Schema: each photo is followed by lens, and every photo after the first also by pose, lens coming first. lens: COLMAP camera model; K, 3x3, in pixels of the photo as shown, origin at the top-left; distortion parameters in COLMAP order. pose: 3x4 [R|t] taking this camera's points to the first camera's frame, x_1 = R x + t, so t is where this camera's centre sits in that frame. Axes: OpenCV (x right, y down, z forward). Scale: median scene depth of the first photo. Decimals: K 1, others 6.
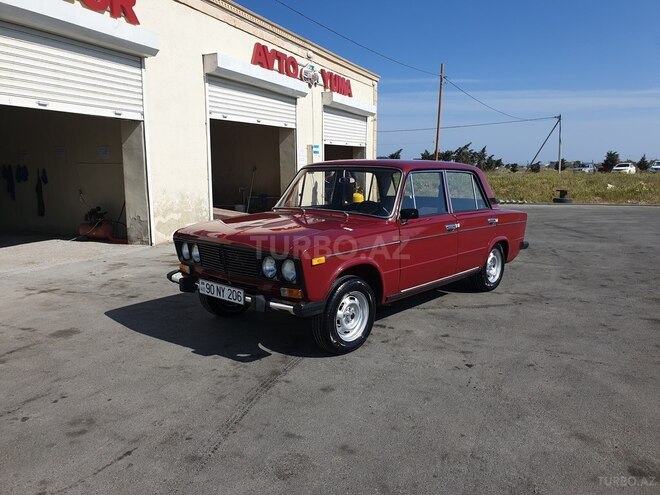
lens RADIAL K [[562.1, 0, 330.0], [0, 562.1, 247.5], [0, 0, 1]] dist [0.021550, 0.000971]
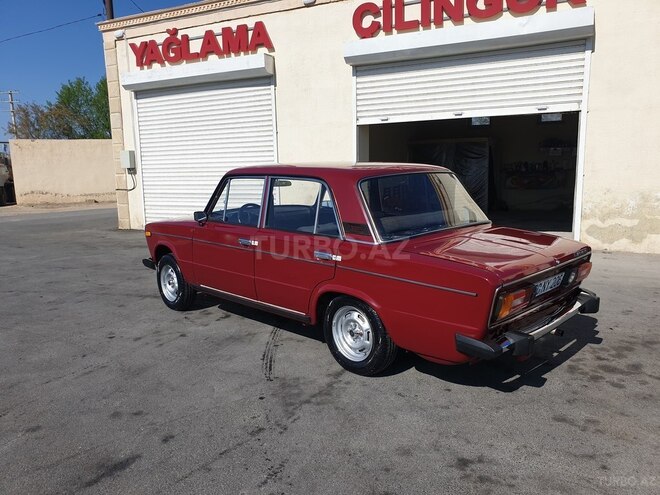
lens RADIAL K [[562.1, 0, 330.0], [0, 562.1, 247.5], [0, 0, 1]] dist [0.021550, 0.000971]
pose [[-0.161487, 0.144252, -0.976275, 0.952484], [-0.116202, 0.979598, 0.163964, -0.168134], [0.980010, 0.139923, -0.141430, 1.150919]]
